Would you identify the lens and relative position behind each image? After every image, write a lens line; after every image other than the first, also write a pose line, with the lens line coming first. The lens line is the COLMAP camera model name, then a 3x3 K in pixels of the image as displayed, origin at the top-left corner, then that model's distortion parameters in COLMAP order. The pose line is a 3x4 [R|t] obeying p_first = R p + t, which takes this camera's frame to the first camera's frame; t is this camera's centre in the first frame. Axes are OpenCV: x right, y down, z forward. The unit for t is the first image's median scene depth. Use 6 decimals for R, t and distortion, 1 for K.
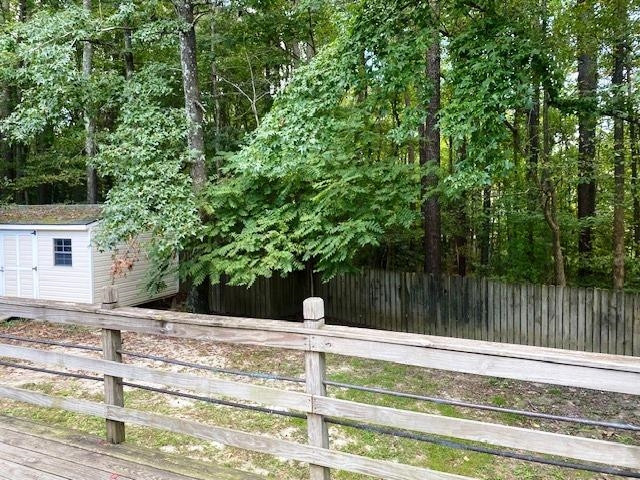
lens RADIAL K [[488.7, 0, 320.0], [0, 488.7, 240.0], [0, 0, 1]] dist [0.069644, -0.064443]
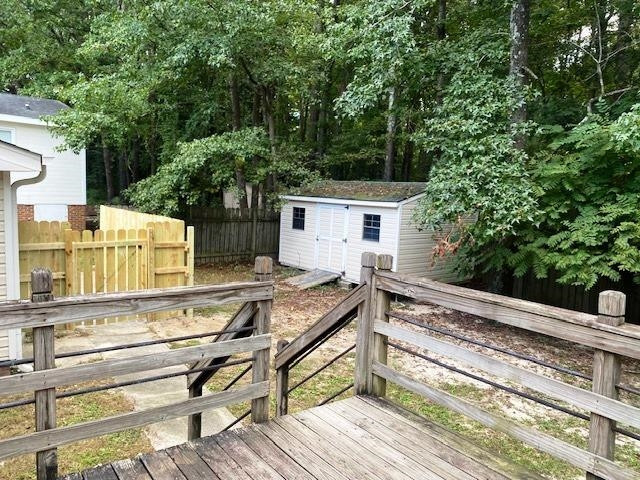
lens RADIAL K [[488.7, 0, 320.0], [0, 488.7, 240.0], [0, 0, 1]] dist [0.069644, -0.064443]
pose [[0.877617, 0.093344, -0.470187, -0.153058], [-0.076934, 0.995570, 0.054045, 0.004805], [0.473149, -0.011257, 0.880910, 0.060066]]
